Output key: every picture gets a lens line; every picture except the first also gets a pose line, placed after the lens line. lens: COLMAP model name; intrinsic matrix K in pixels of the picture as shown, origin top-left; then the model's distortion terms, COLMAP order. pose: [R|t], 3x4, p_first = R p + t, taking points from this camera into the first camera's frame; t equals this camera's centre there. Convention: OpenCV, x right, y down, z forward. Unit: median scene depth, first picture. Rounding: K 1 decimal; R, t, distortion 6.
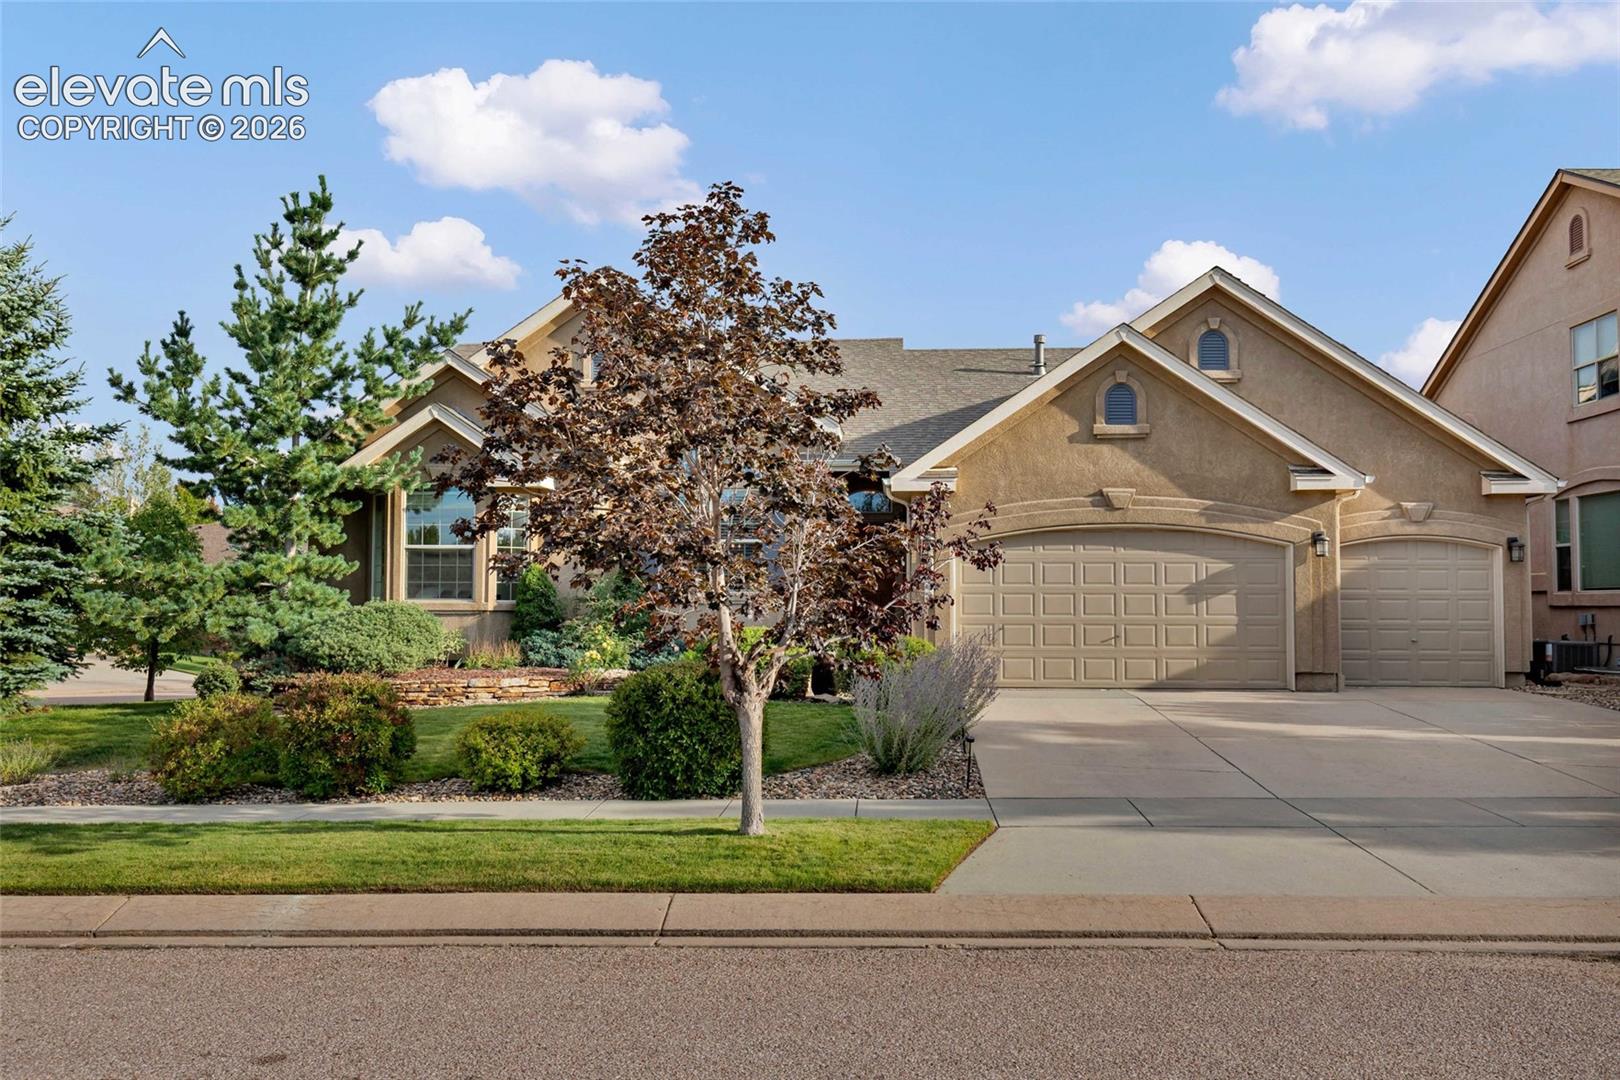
lens RADIAL K [[1266.0, 0, 810.0], [0, 1266.0, 540.0], [0, 0, 1]] dist [0.009310, -0.002537]
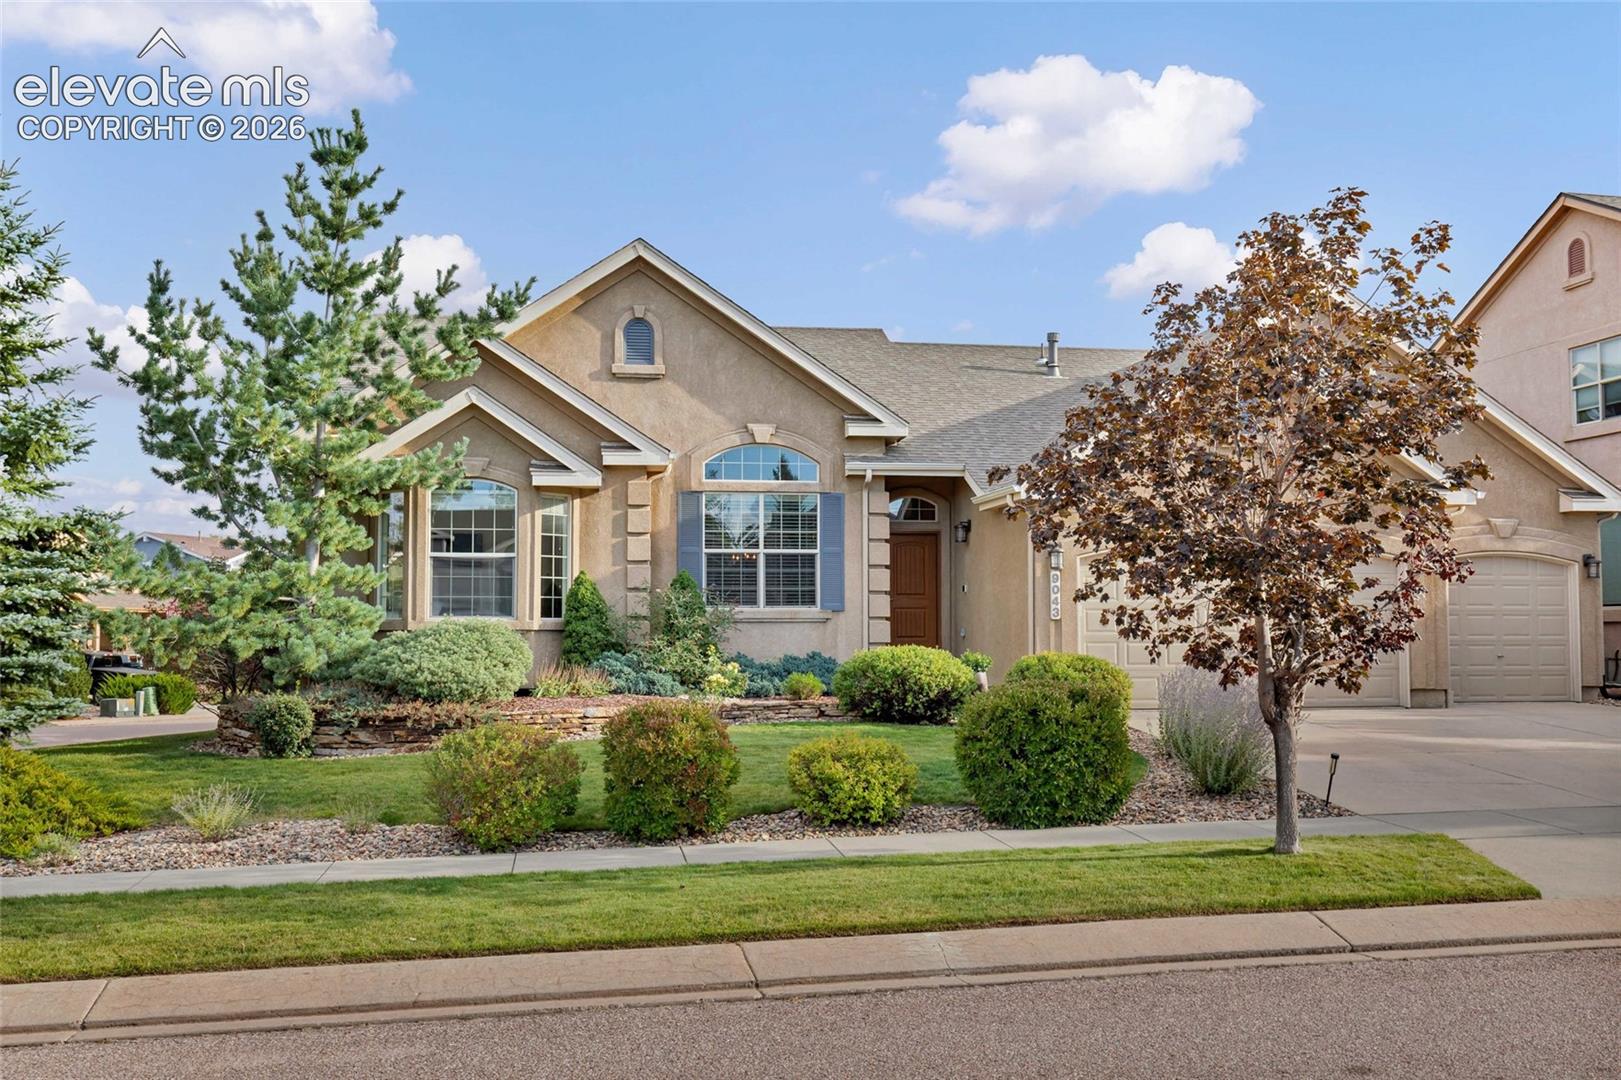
lens RADIAL K [[1458.4, 0, 810.5], [0, 1458.4, 540.0], [0, 0, 1]] dist [0.008622, 0.007631]
pose [[0.974230, 0.010347, 0.225318, -0.317532], [-0.008325, 0.999916, -0.009921, 0.003421], [-0.225402, 0.007789, 0.974235, -0.003945]]
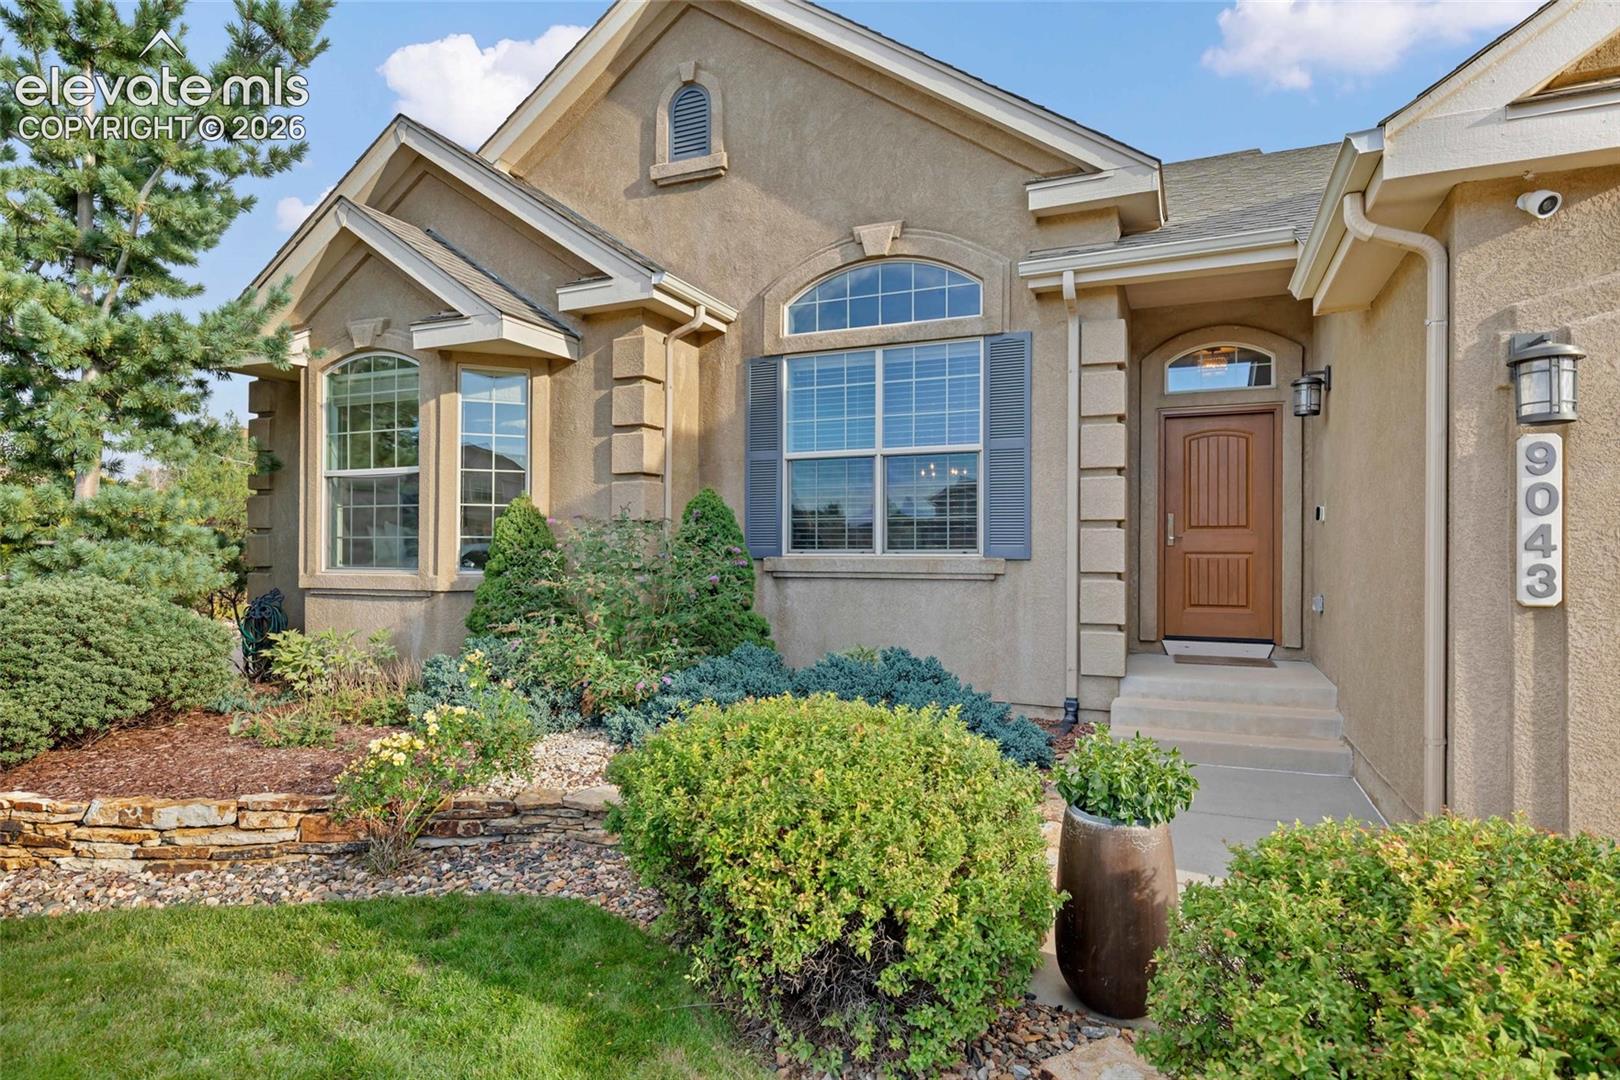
lens RADIAL K [[898.4, 0, 810.0], [0, 898.4, 540.0], [0, 0, 1]] dist [0.019598, 0.000094]
pose [[0.946422, -0.005008, -0.322894, 0.009681], [0.016478, 0.999326, 0.032798, 0.026830], [0.322513, -0.036361, 0.945867, 0.755424]]
